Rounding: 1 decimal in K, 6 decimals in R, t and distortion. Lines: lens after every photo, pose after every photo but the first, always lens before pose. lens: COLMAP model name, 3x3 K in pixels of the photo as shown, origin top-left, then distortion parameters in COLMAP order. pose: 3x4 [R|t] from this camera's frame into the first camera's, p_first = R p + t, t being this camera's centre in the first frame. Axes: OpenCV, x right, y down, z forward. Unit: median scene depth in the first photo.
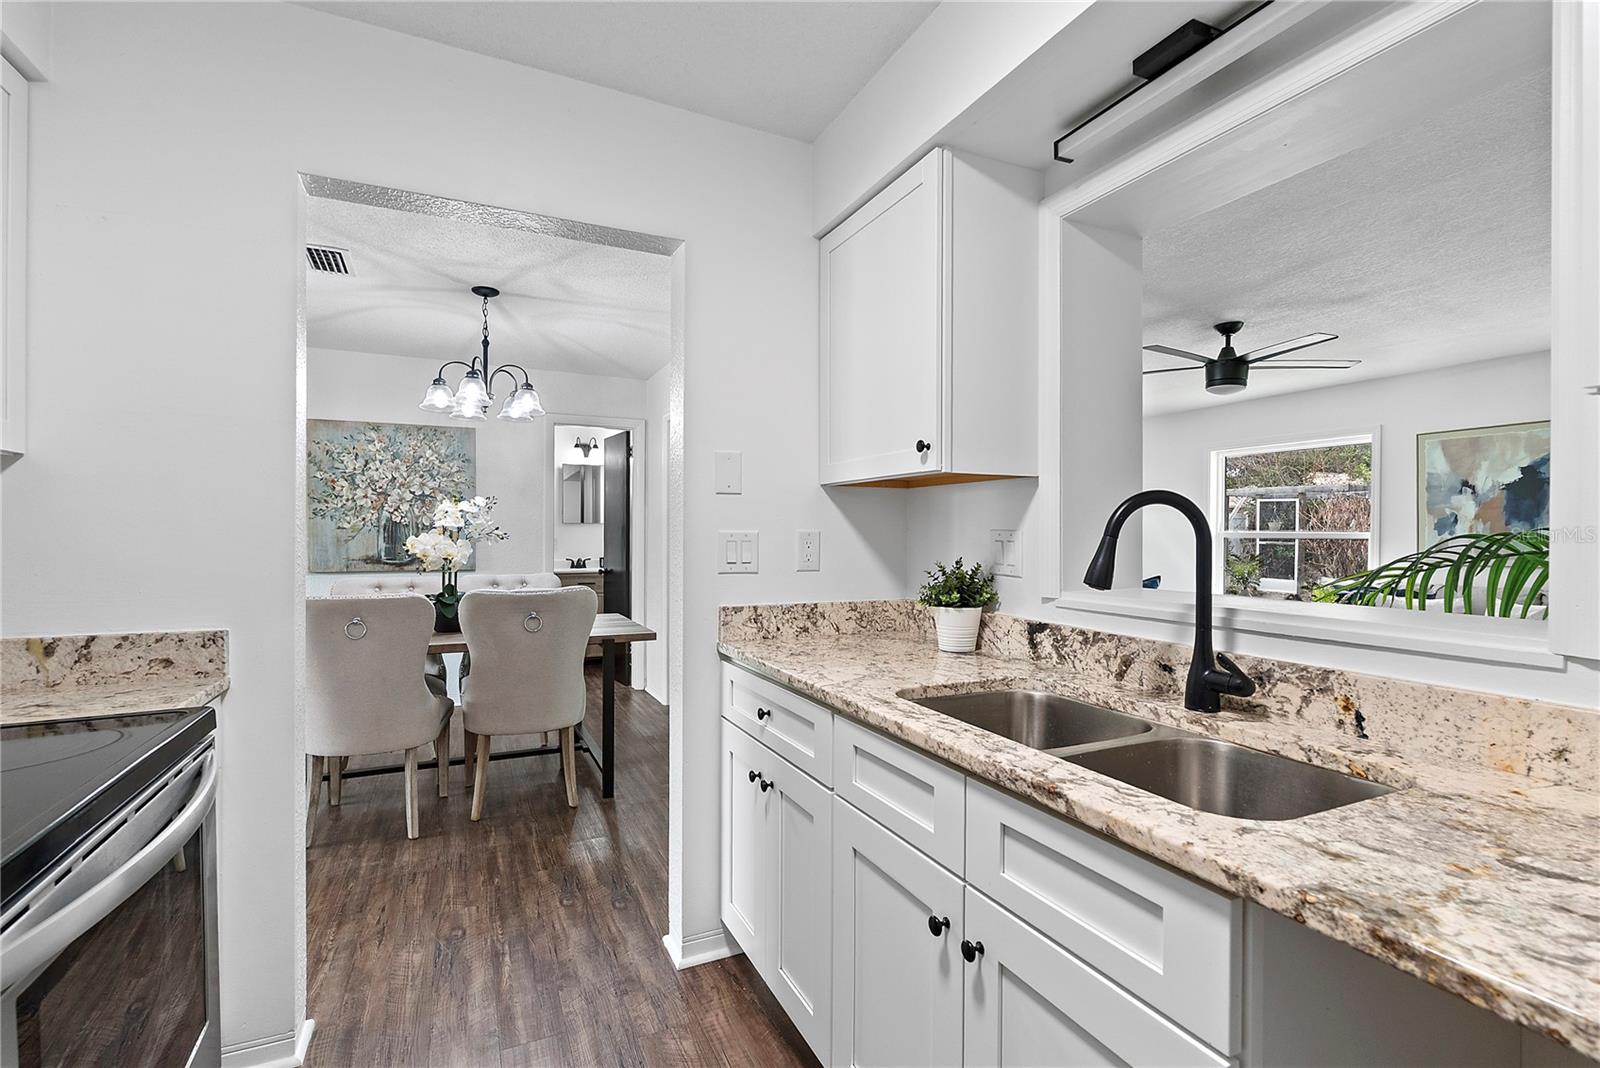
lens RADIAL K [[711.6, 0, 795.6], [0, 711.6, 541.4], [0, 0, 1]] dist [0.001557, 0.001259]
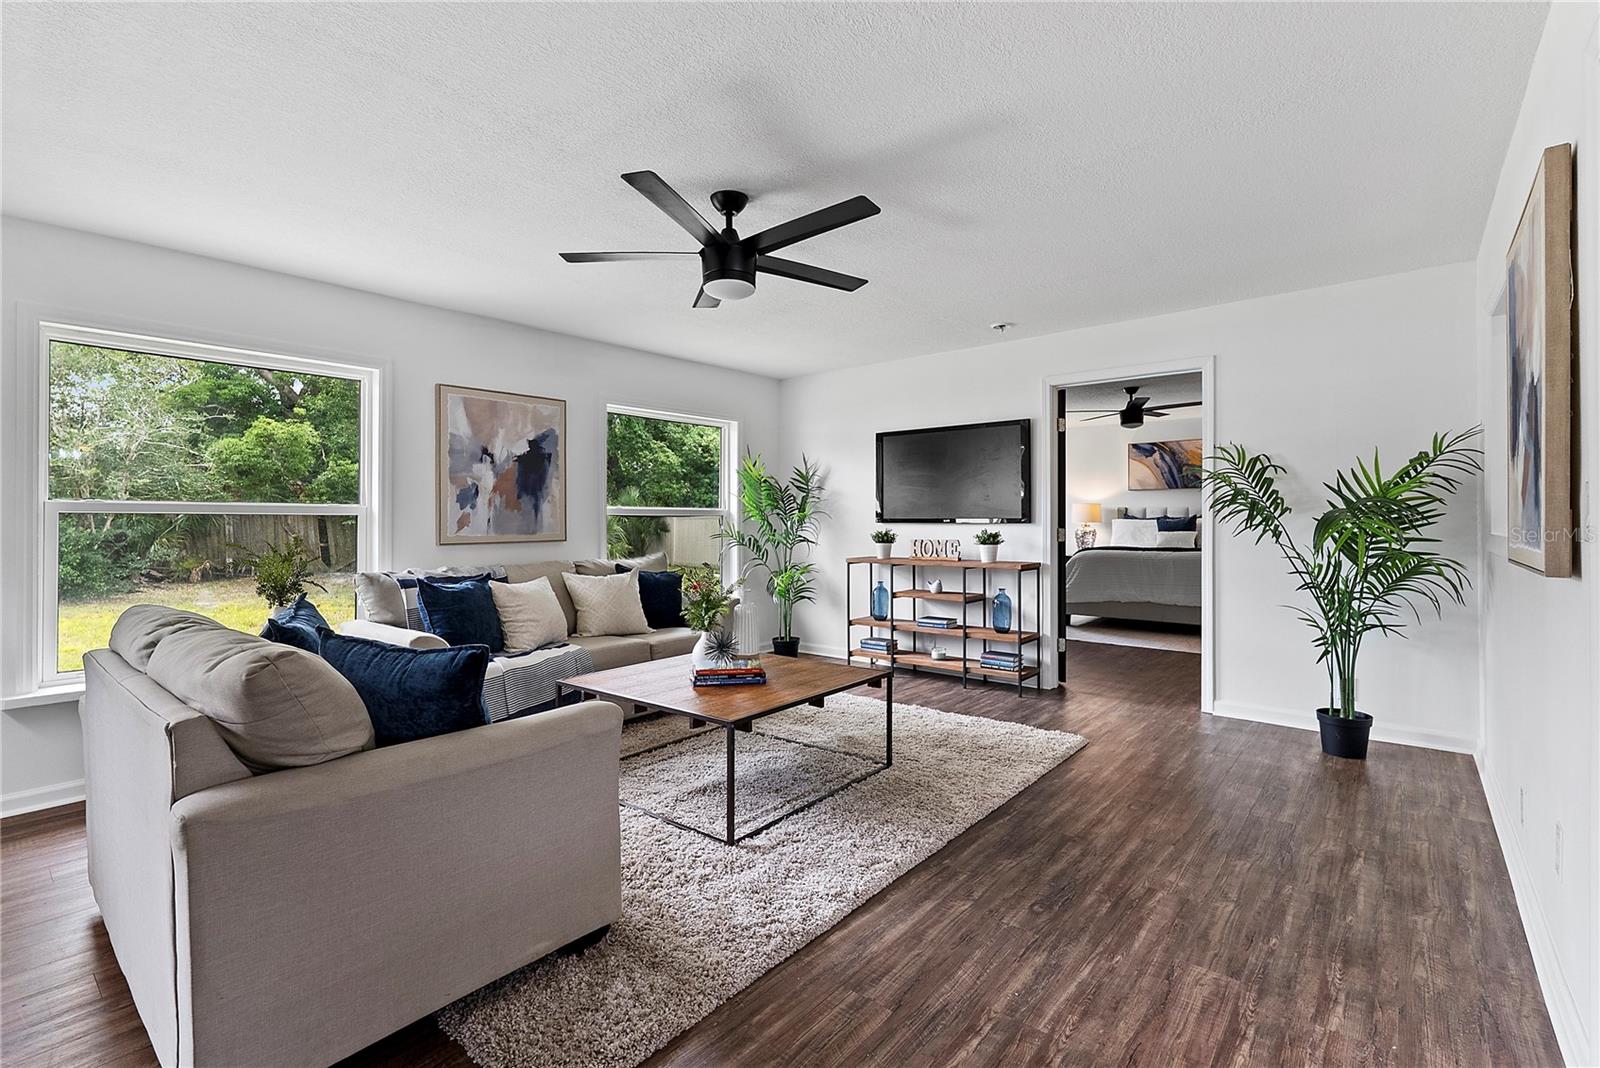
lens RADIAL K [[711.6, 0, 778.3], [0, 711.6, 529.3], [0, 0, 1]] dist [0.001557, 0.001259]
pose [[-0.412976, -0.011797, 0.910666, -0.020440], [0.010252, 0.999793, 0.017600, 0.004777], [-0.910684, 0.016604, -0.412769, 1.047157]]
